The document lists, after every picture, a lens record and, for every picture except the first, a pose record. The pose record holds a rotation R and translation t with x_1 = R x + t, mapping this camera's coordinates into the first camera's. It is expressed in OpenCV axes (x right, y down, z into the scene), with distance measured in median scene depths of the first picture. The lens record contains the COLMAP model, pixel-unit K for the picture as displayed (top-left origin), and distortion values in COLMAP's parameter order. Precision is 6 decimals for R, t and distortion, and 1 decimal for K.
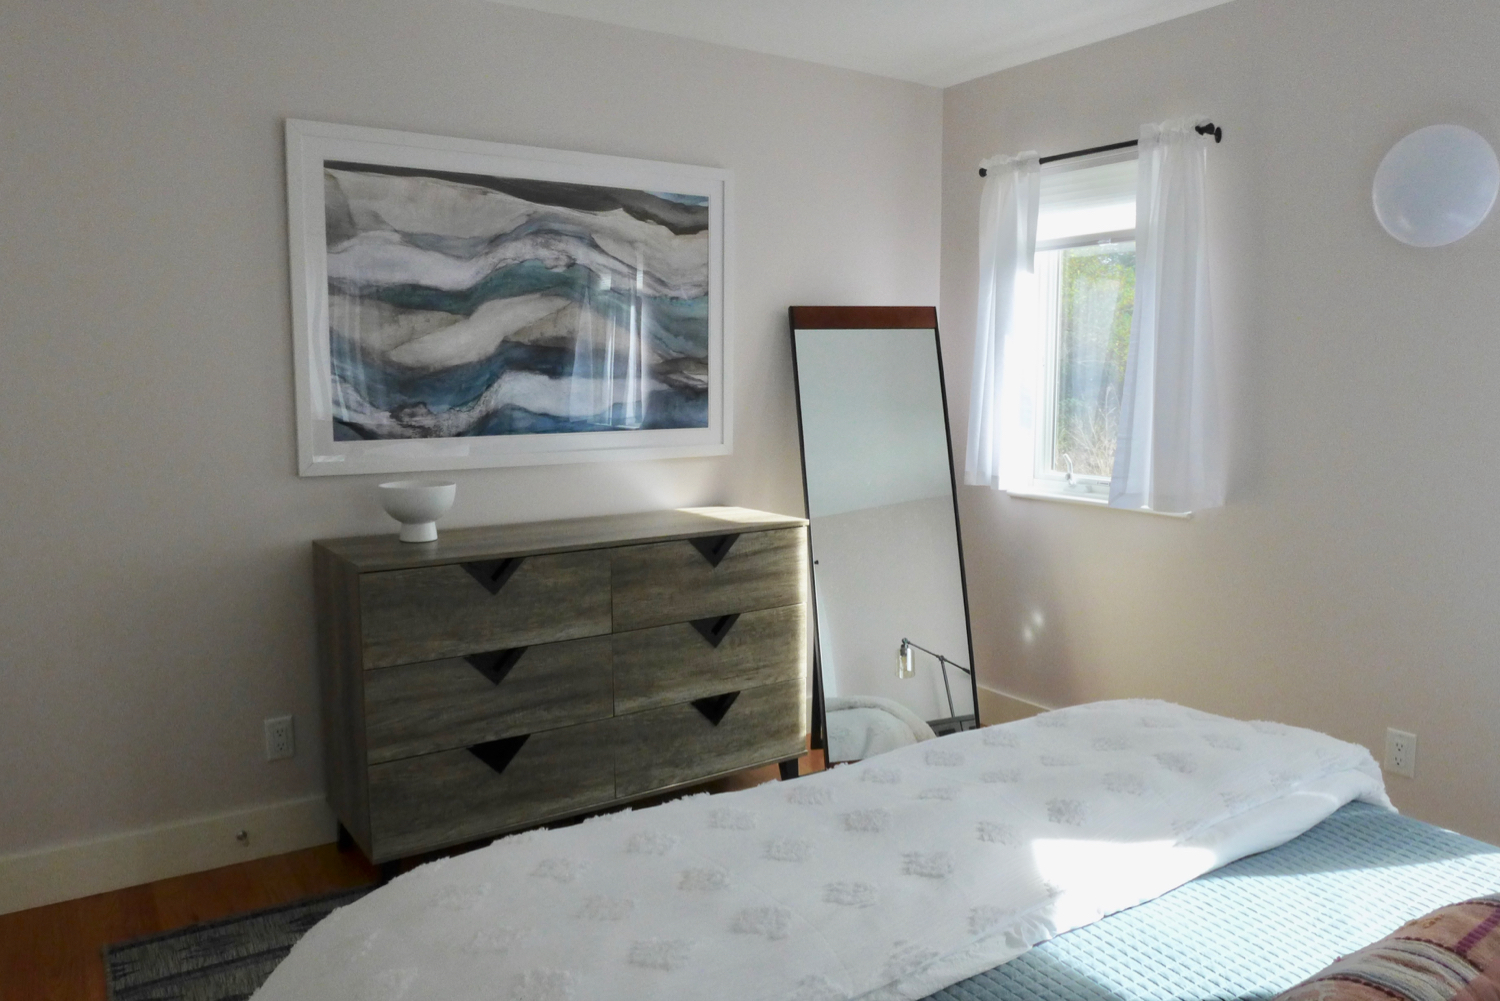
lens RADIAL K [[1048.7, 0, 750.2], [0, 1048.7, 500.1], [0, 0, 1]] dist [-0.055906, 0.024406]
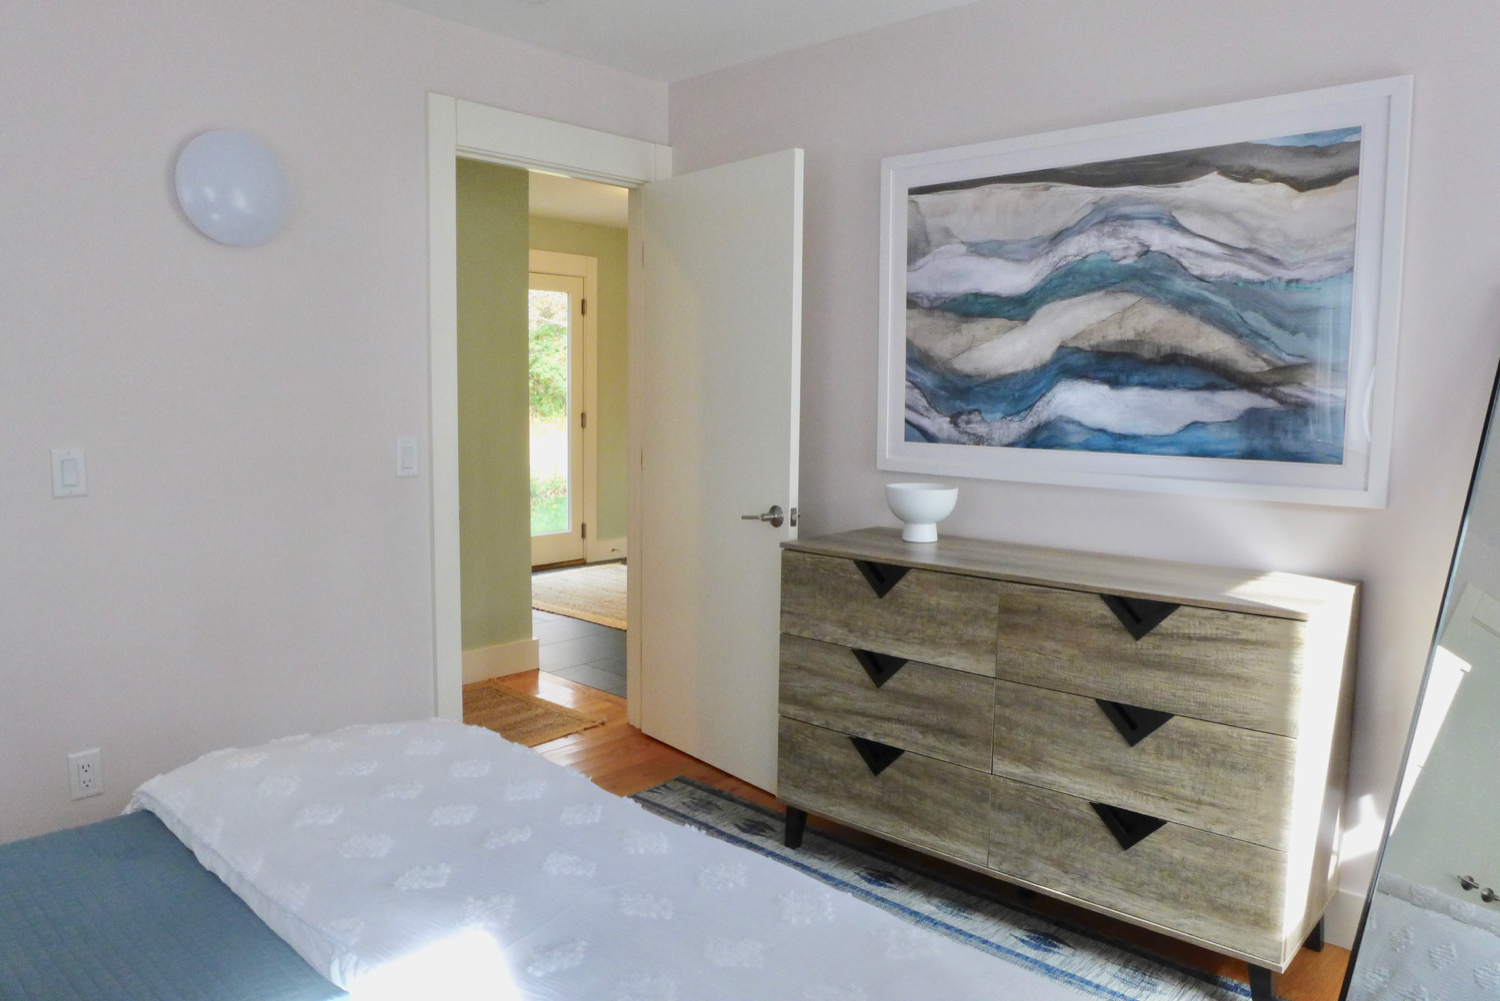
lens RADIAL K [[1048.7, 0, 747.3], [0, 1048.7, 501.8], [0, 0, 1]] dist [-0.055906, 0.024406]
pose [[0.246478, 0.109280, -0.962967, 0.604476], [-0.128691, 0.988514, 0.079240, -0.057063], [0.960566, 0.104394, 0.257711, 0.532666]]
